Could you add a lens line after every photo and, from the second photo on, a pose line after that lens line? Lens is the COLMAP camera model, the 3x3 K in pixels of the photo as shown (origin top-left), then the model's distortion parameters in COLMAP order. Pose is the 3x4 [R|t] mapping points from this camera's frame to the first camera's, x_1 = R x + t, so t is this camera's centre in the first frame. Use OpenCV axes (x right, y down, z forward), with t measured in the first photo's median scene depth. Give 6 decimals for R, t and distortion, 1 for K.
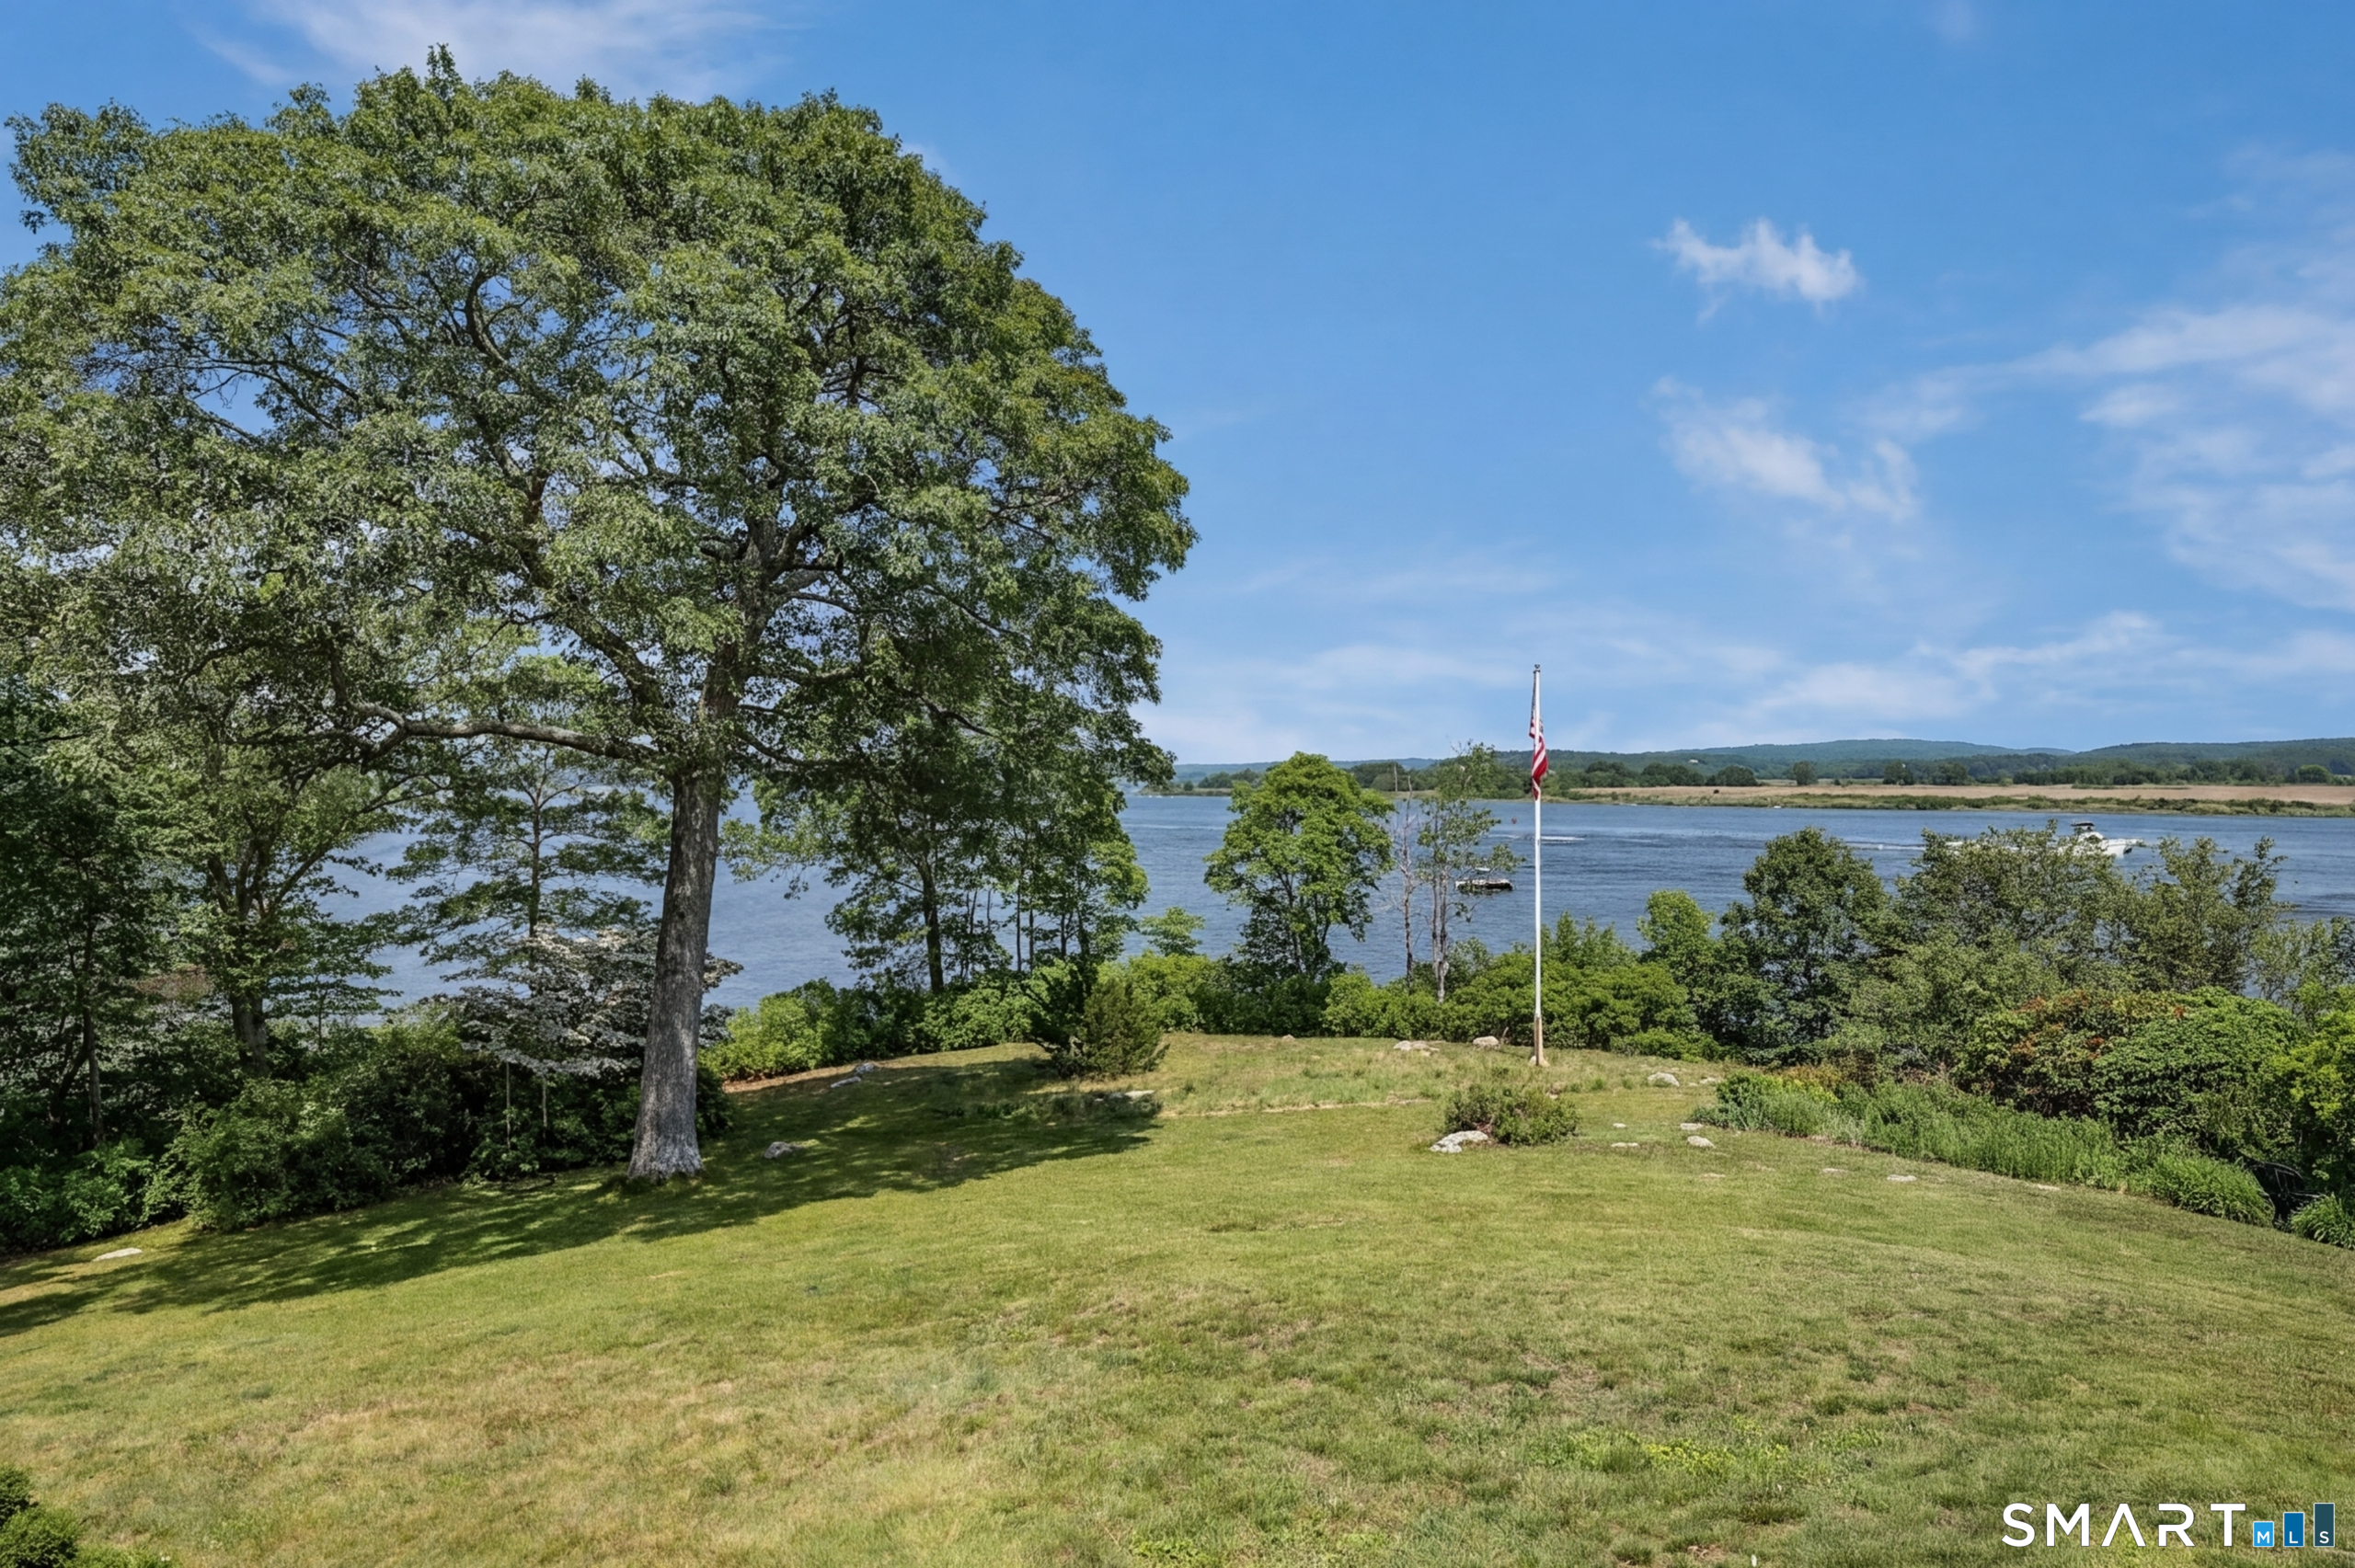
lens RADIAL K [[1273.3, 0, 1177.5], [0, 1273.3, 784.0], [0, 0, 1]] dist [0.010602, 0.000206]
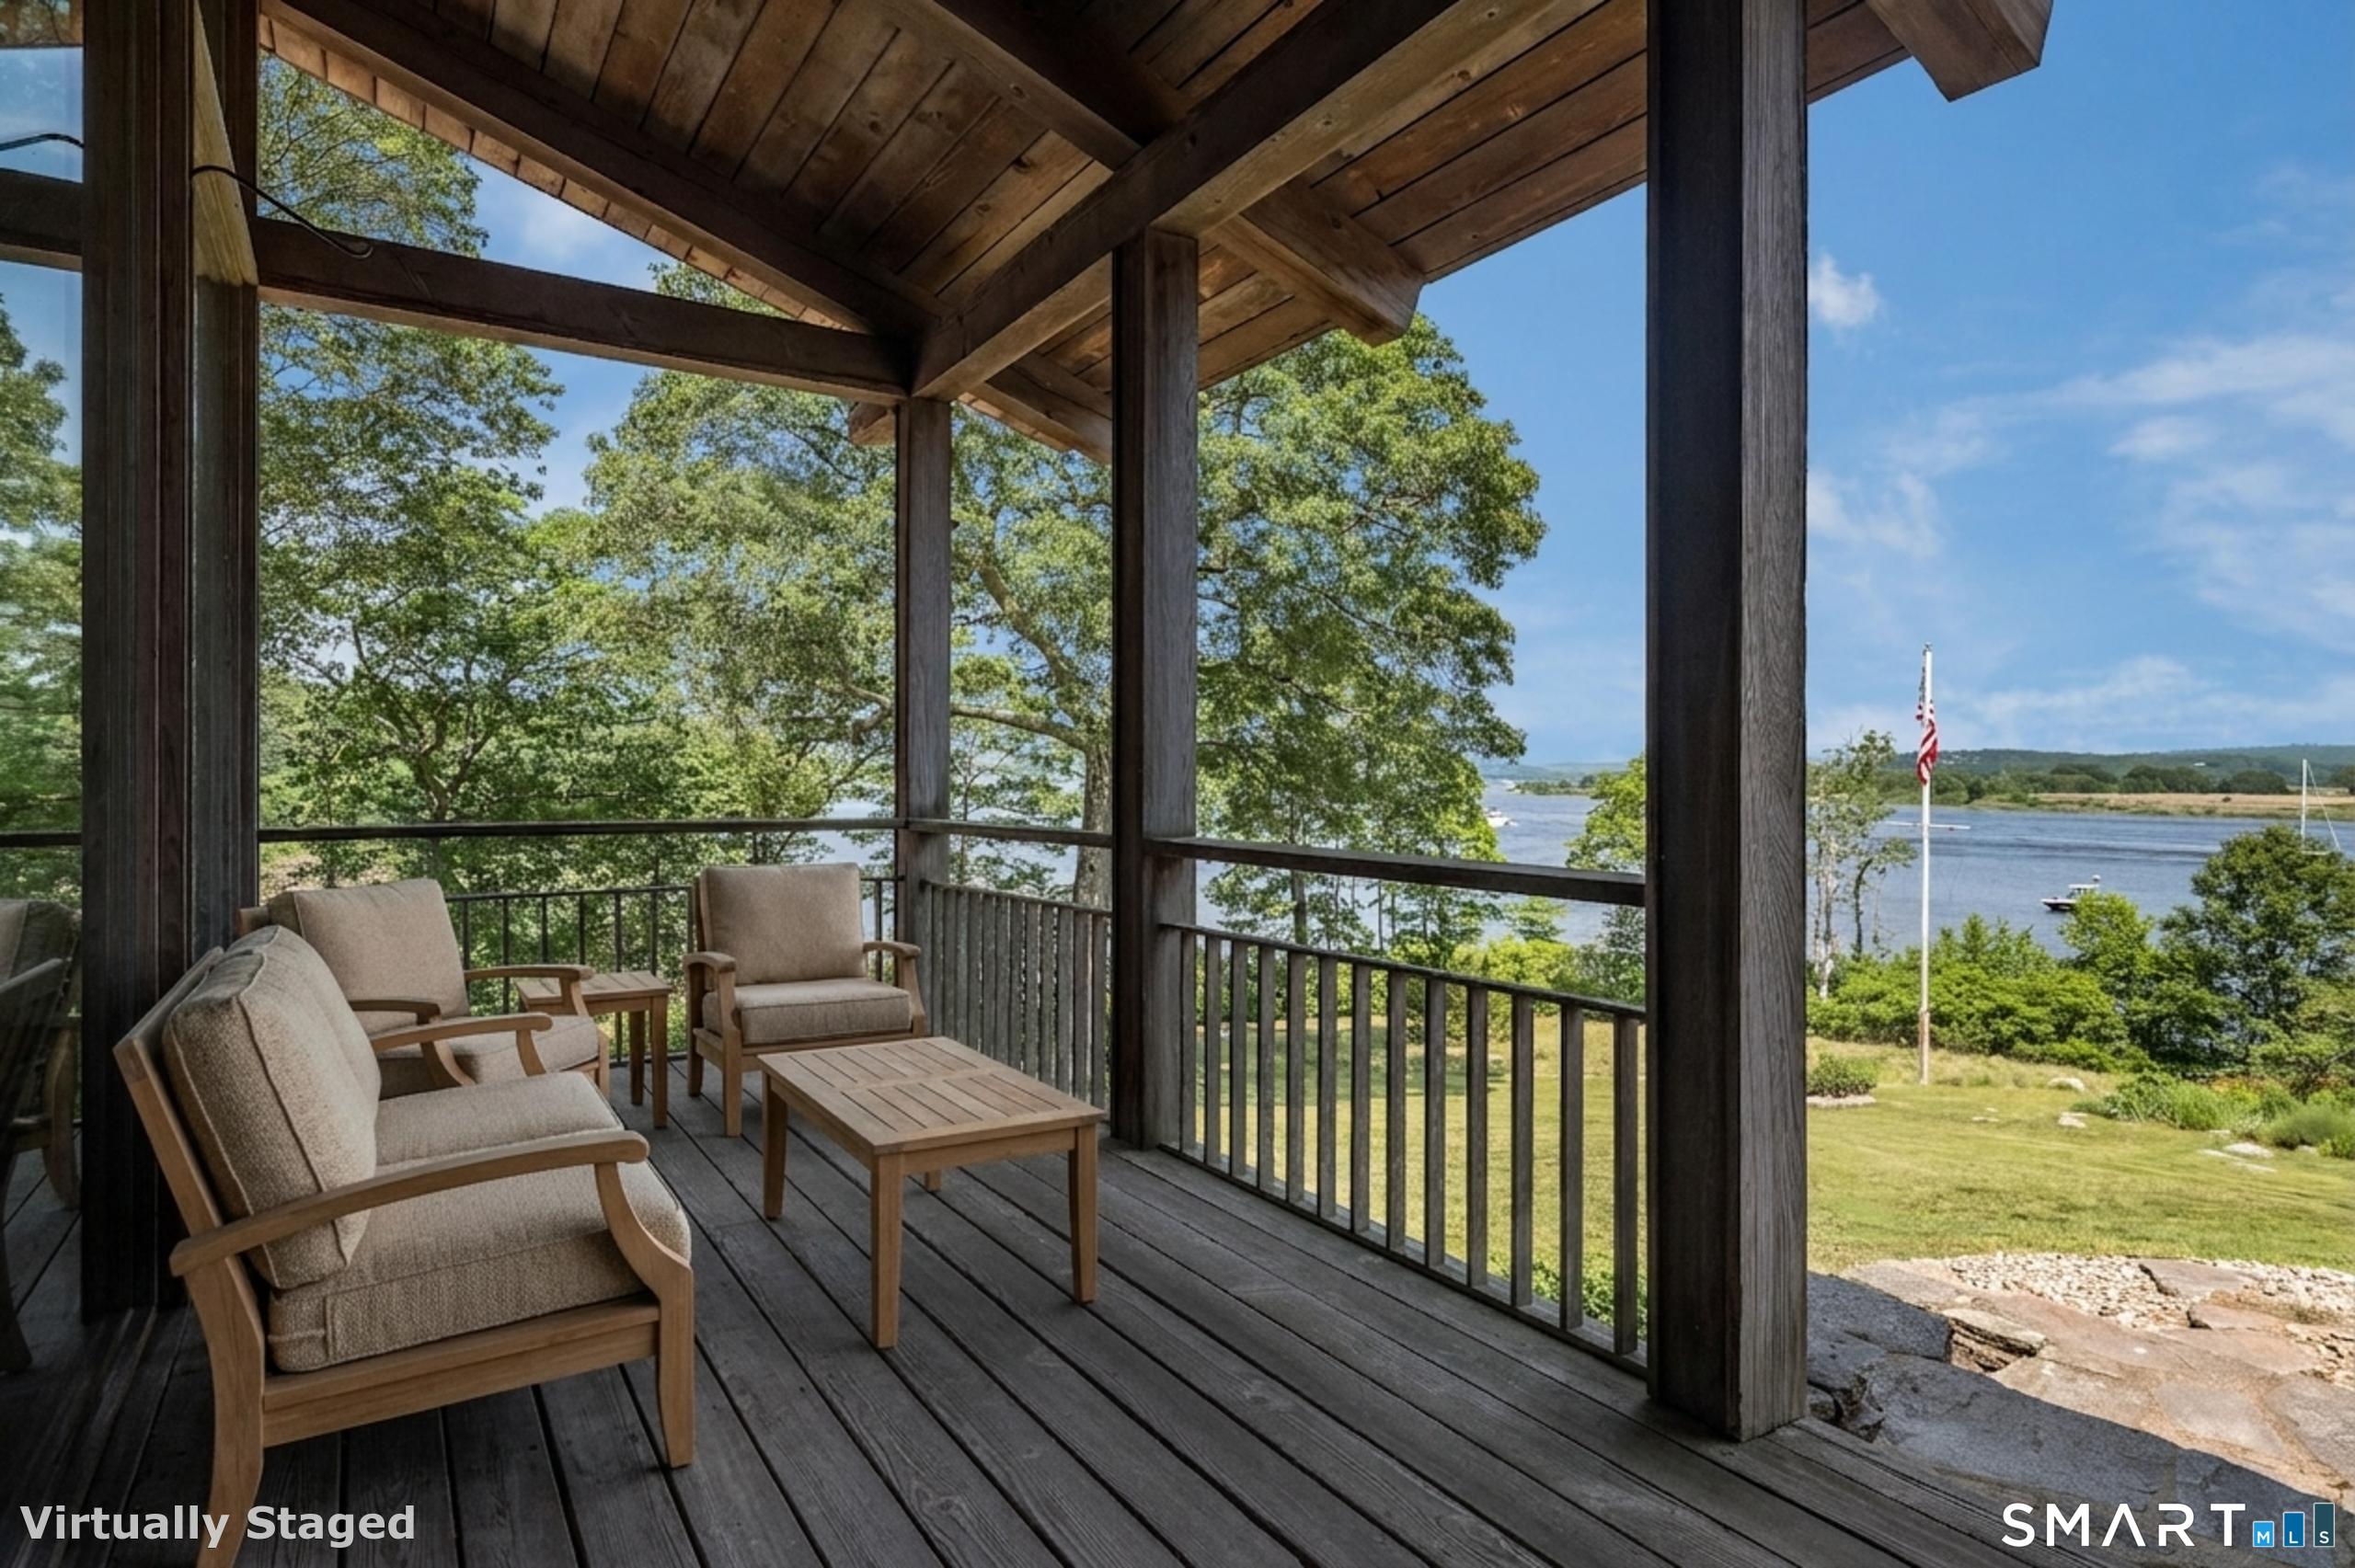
lens RADIAL K [[1273.3, 0, 1177.5], [0, 1273.3, 784.0], [0, 0, 1]] dist [0.010602, 0.000206]
pose [[0.959353, 0.012835, -0.281915, 0.017626], [-0.012085, 0.999917, 0.004399, 0.016985], [0.281948, -0.000813, 0.959429, -0.098838]]
